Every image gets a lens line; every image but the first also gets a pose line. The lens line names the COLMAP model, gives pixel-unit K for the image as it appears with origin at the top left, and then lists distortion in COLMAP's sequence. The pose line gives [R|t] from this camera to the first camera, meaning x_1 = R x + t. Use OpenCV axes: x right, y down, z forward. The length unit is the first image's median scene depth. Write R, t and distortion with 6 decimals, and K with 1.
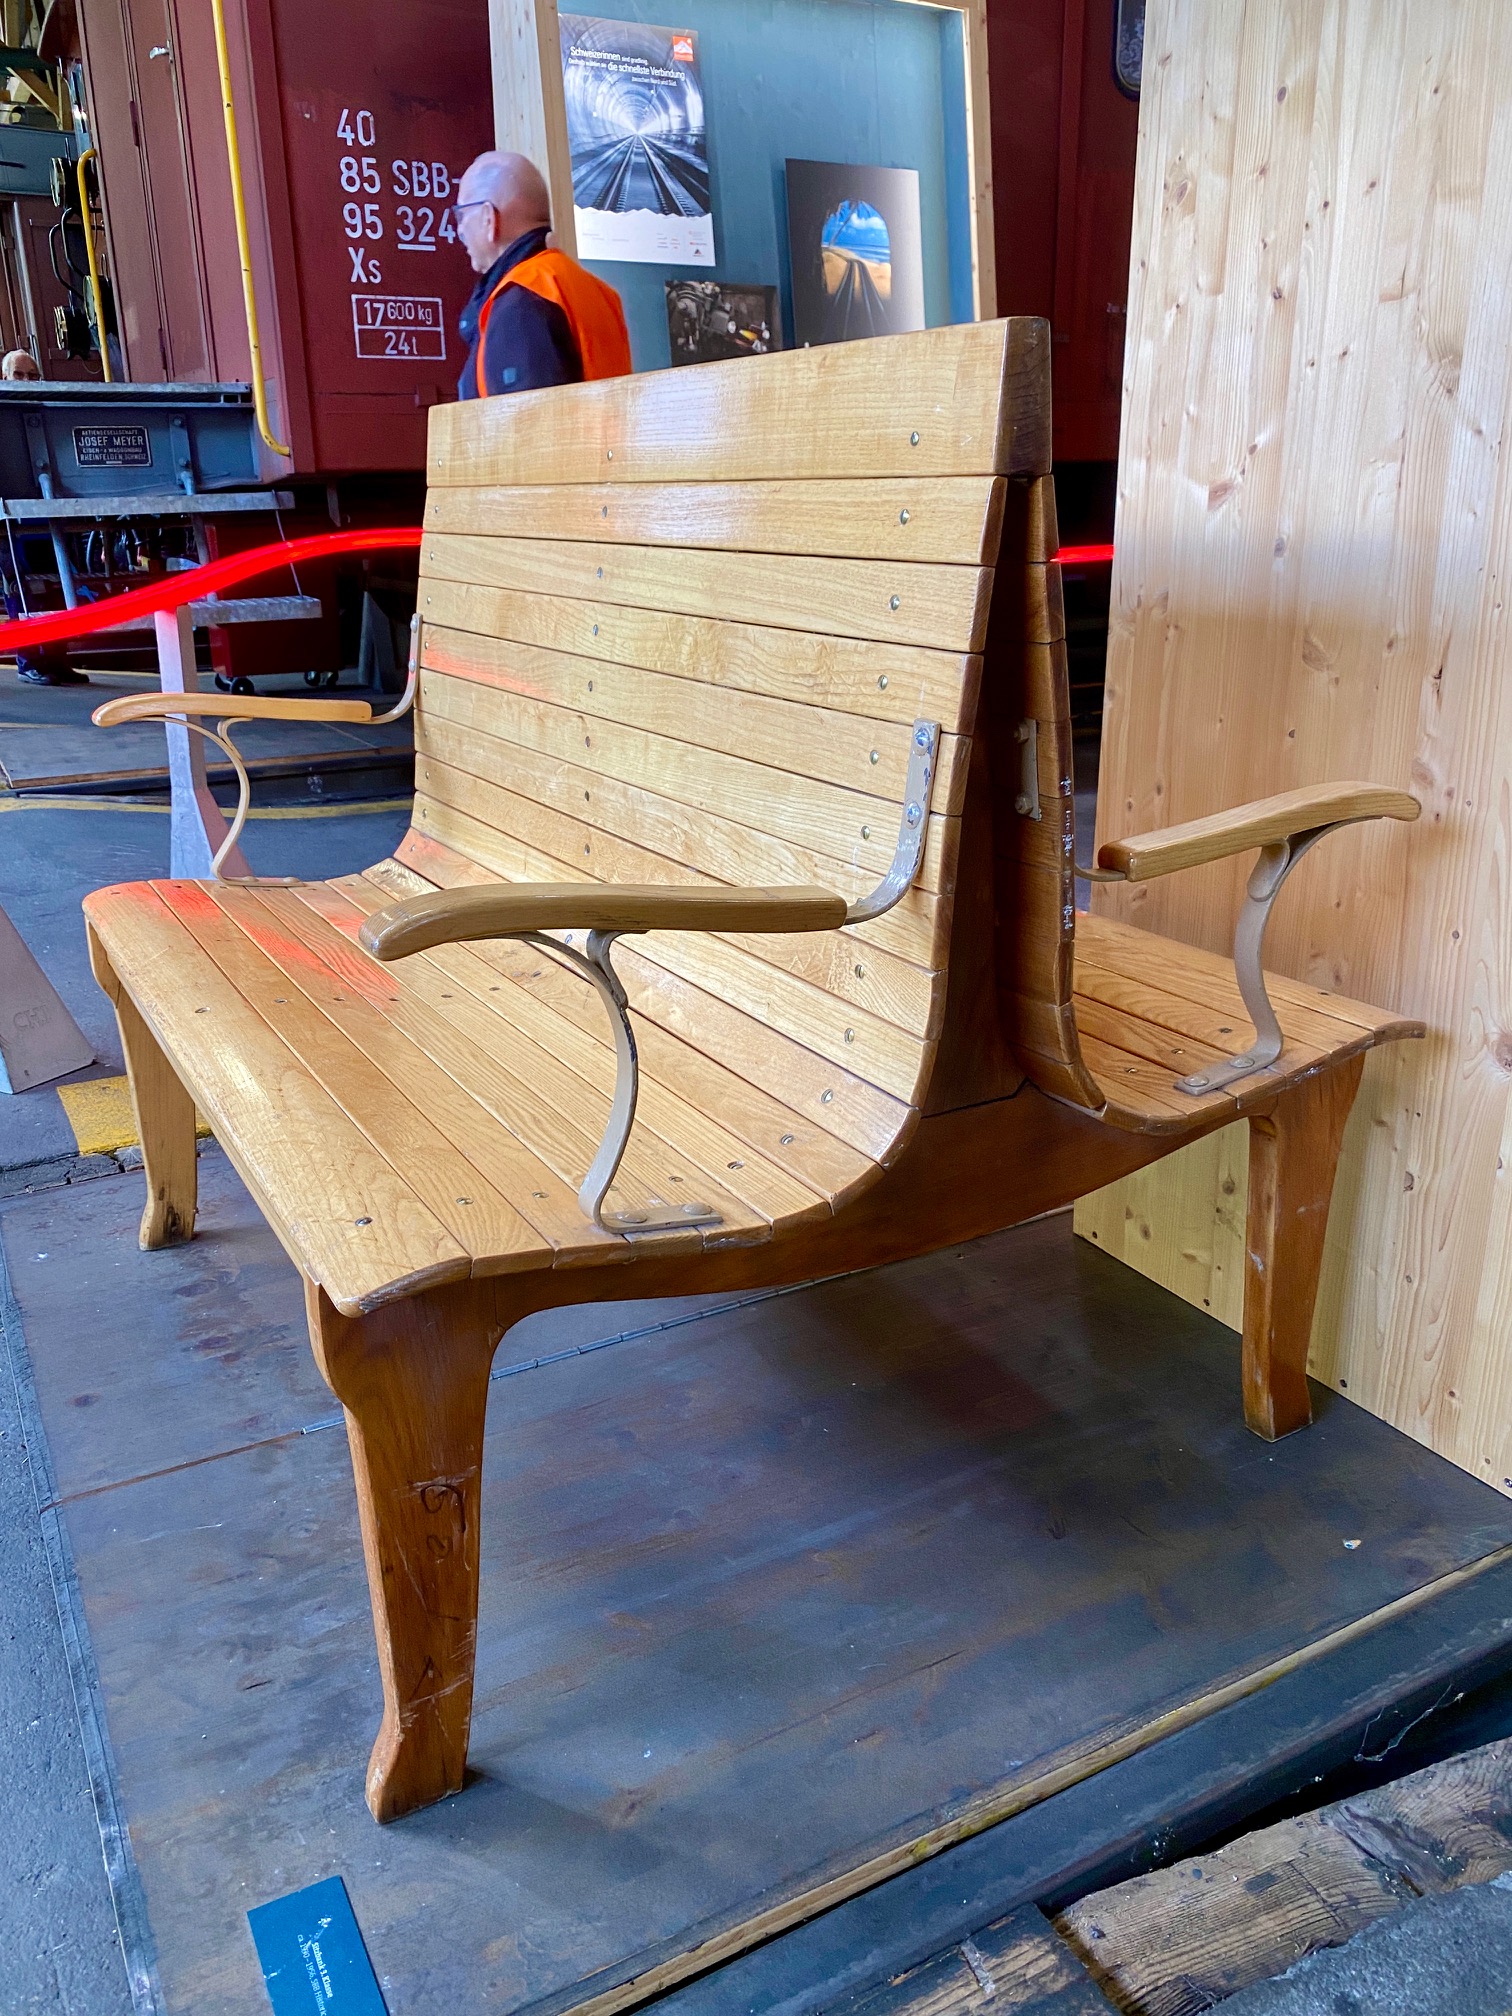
lens RADIAL K [[1537.4, 0, 756.0], [0, 1537.4, 1008.0], [0, 0, 1]] dist [0.101263, -0.175628]
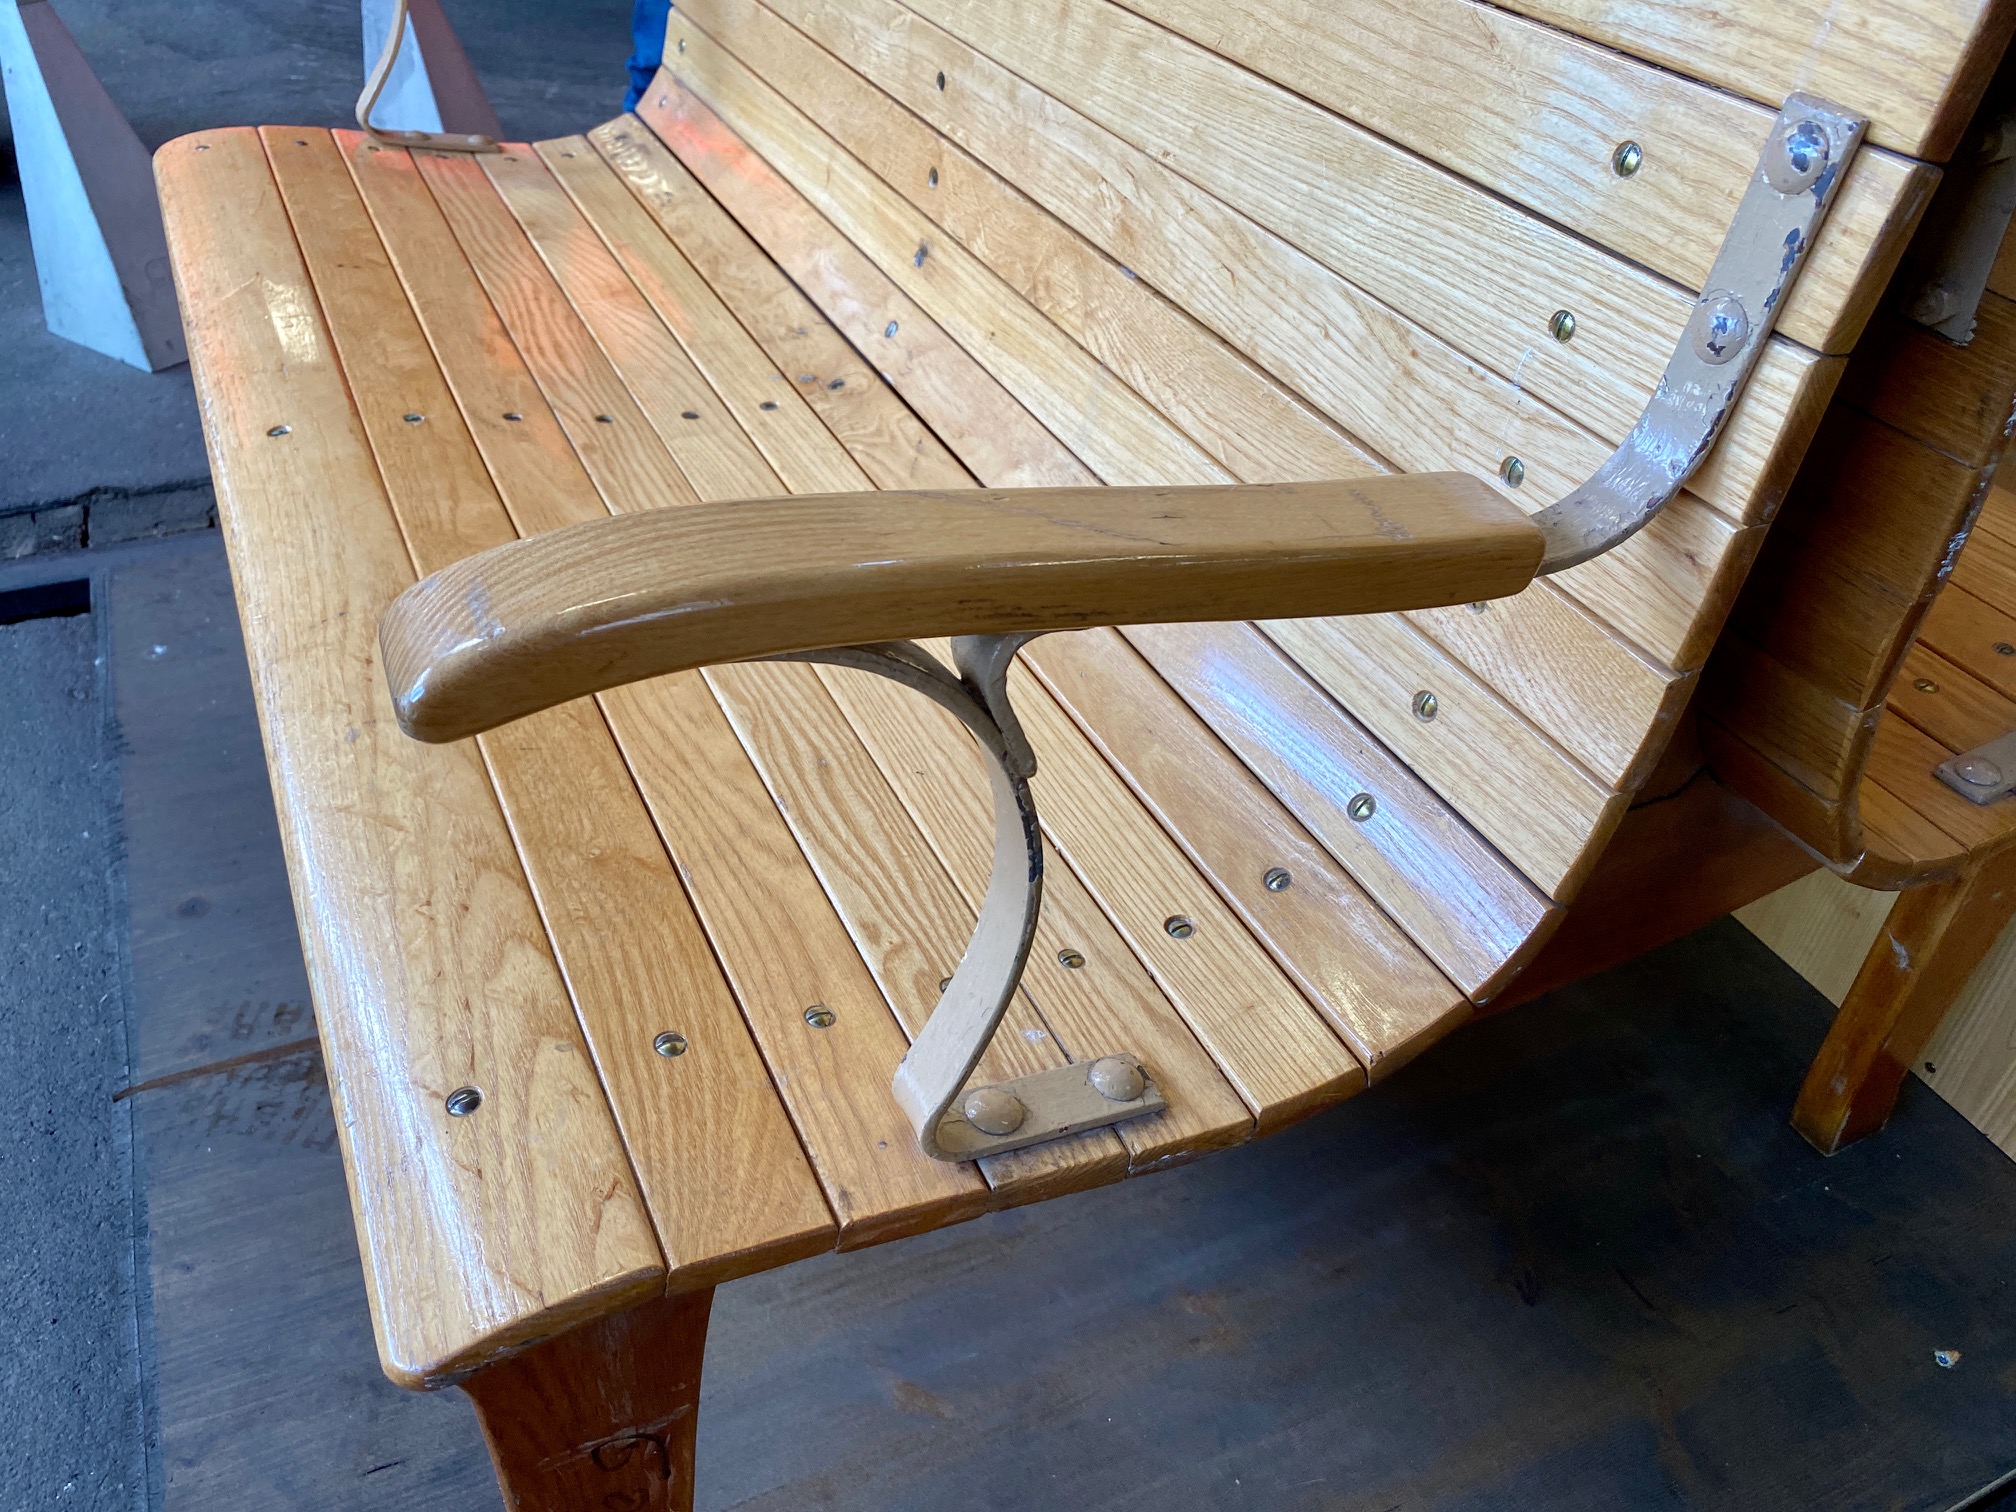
lens RADIAL K [[1546.0, 0, 1008.0], [0, 1546.0, 756.0], [0, 0, 1]] dist [0.003139, 0.001814]
pose [[0.995113, 0.098593, -0.005363, -0.075203], [-0.091131, 0.937995, 0.334455, -0.127267], [0.038005, -0.332332, 0.942397, 0.494340]]
